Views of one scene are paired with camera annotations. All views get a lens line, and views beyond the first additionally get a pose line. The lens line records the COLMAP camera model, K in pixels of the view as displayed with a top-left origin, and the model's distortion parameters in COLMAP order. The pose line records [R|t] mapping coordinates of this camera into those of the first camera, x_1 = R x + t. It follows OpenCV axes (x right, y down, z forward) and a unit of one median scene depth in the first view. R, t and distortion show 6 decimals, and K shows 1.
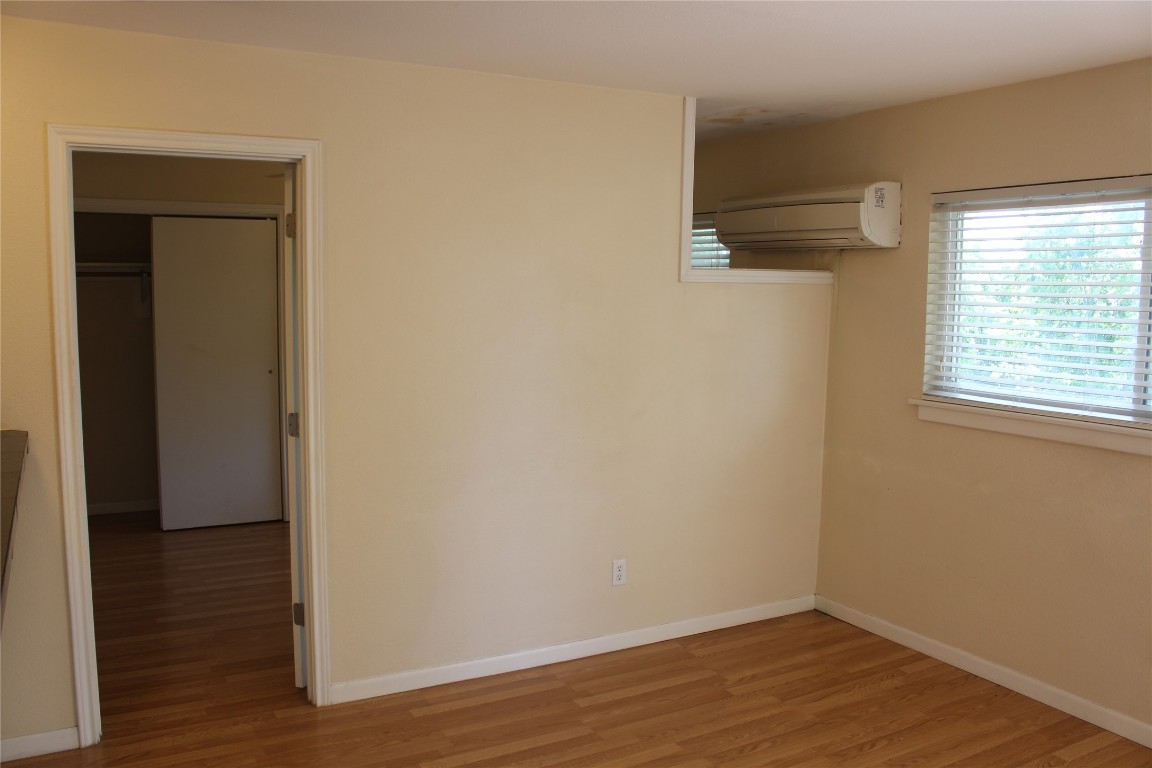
lens RADIAL K [[947.2, 0, 572.4], [0, 947.2, 391.8], [0, 0, 1]] dist [-0.157133, 0.123416]
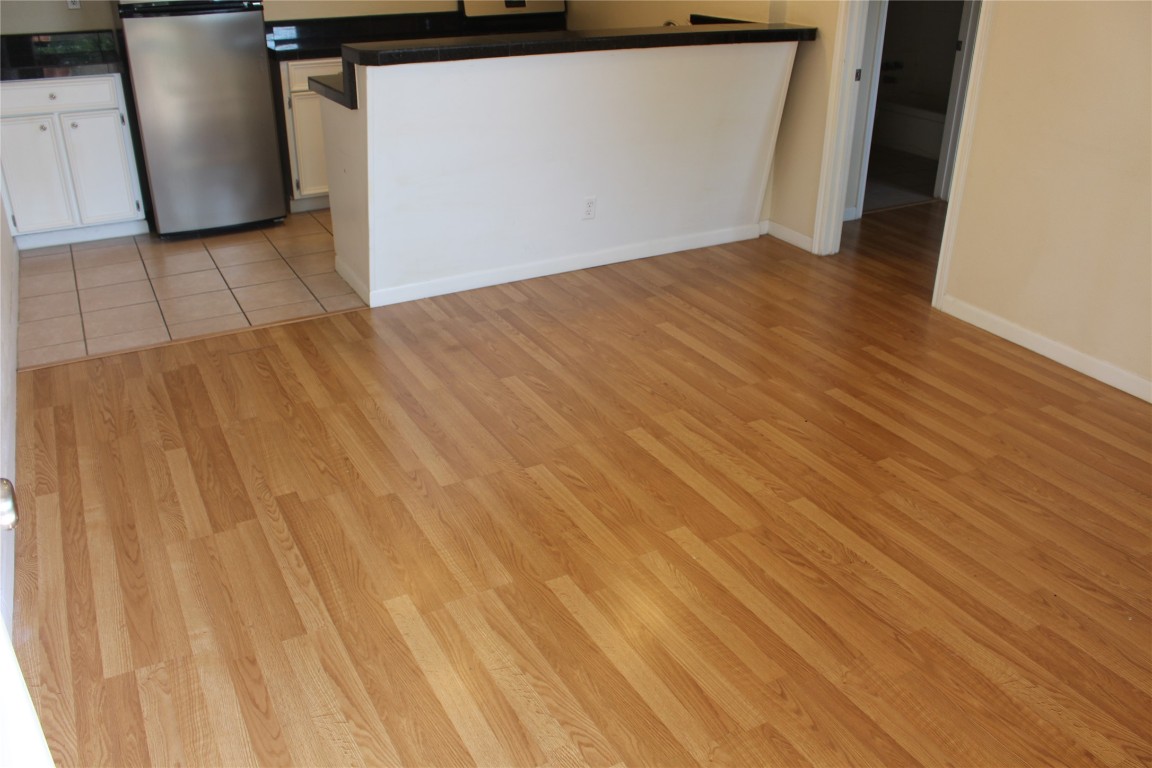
lens RADIAL K [[947.2, 0, 560.6], [0, 947.2, 390.0], [0, 0, 1]] dist [-0.157133, 0.123416]
pose [[-0.019912, 0.432248, -0.901535, 0.829304], [-0.114745, 0.894767, 0.431538, -0.023601], [0.993195, 0.112040, 0.031782, 0.475111]]
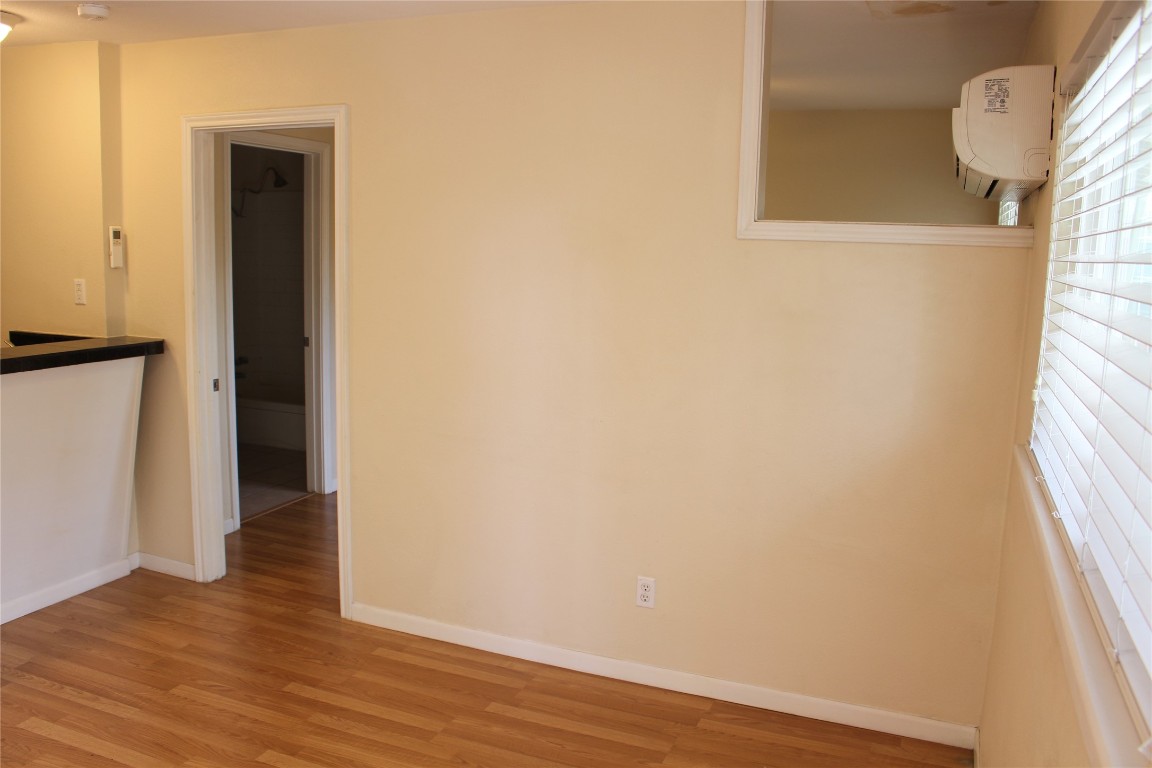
lens RADIAL K [[947.2, 0, 566.1], [0, 947.2, 393.1], [0, 0, 1]] dist [-0.157133, 0.123416]
pose [[0.618951, 0.128294, -0.774881, 0.698841], [-0.107511, 0.991122, 0.078220, -0.042402], [0.778037, 0.034894, 0.627249, 0.476191]]
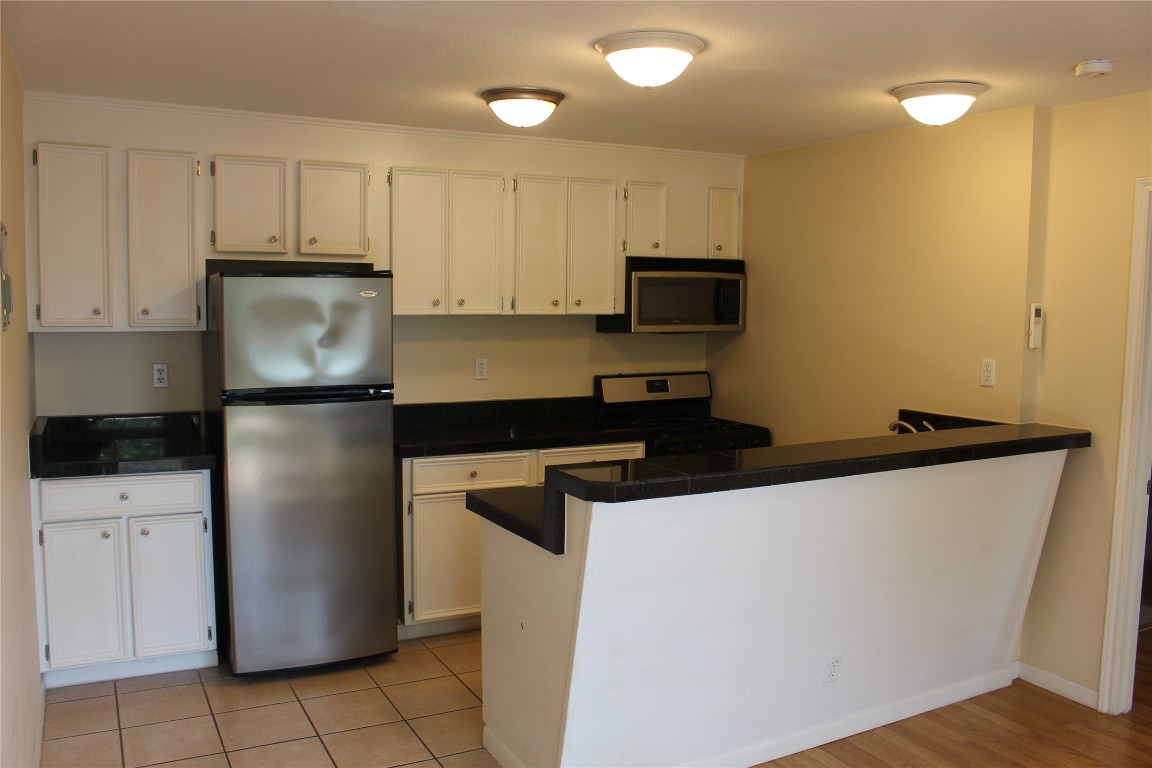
lens RADIAL K [[947.2, 0, 565.2], [0, 947.2, 392.2], [0, 0, 1]] dist [-0.157133, 0.123416]
pose [[-0.024362, 0.085930, -0.996003, 0.505954], [-0.123180, 0.988449, 0.088291, -0.024987], [0.992085, 0.124839, -0.013496, 0.243702]]
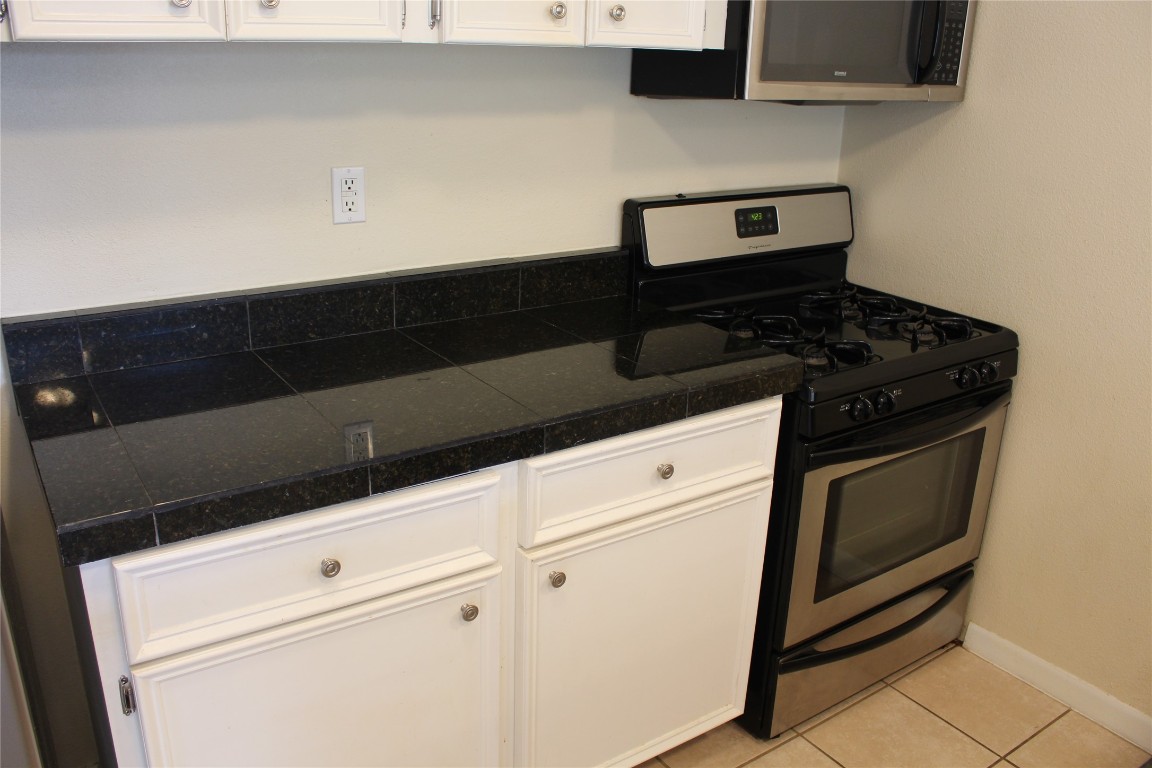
lens RADIAL K [[947.2, 0, 564.2], [0, 947.2, 389.5], [0, 0, 1]] dist [-0.157133, 0.123416]
pose [[0.082152, 0.333021, -0.939334, -0.339521], [-0.139499, 0.937083, 0.320023, -0.002109], [0.986809, 0.104746, 0.123439, 0.164014]]
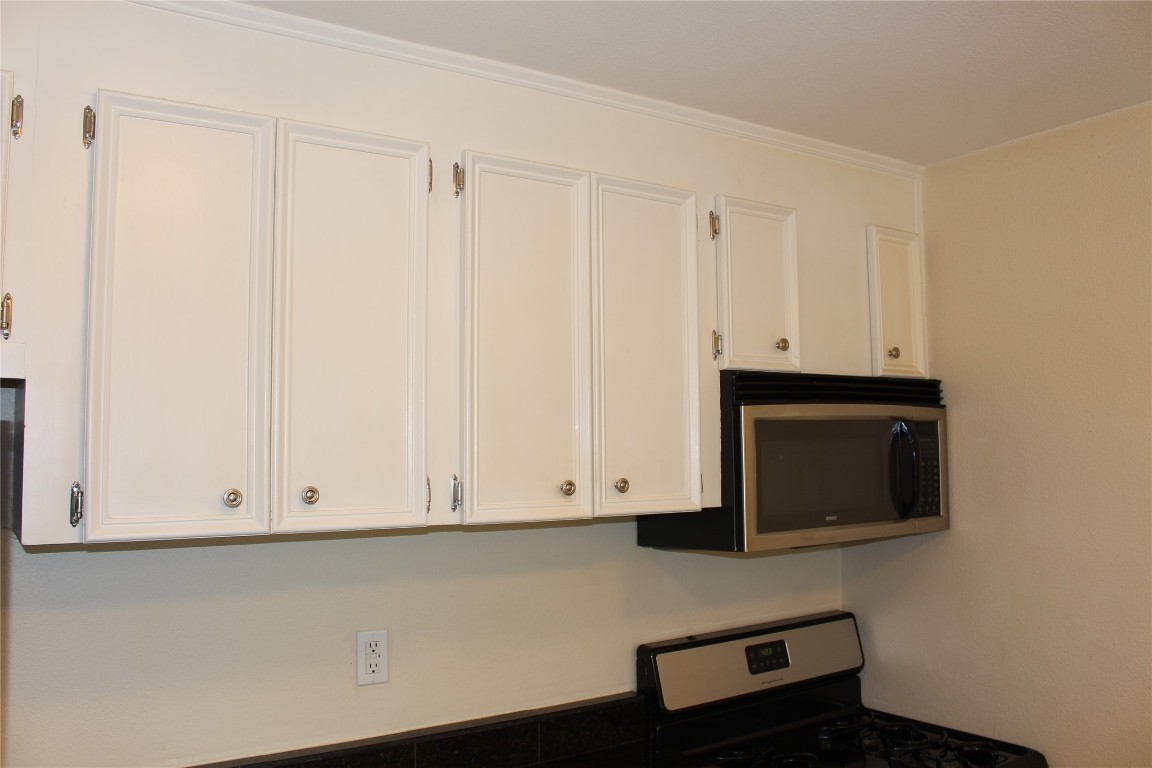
lens RADIAL K [[947.2, 0, 568.7], [0, 947.2, 385.9], [0, 0, 1]] dist [-0.157133, 0.123416]
pose [[0.080750, -0.086713, -0.992955, -0.316239], [-0.100987, 0.990370, -0.094700, -0.036267], [0.991605, 0.107923, 0.071216, 0.155853]]
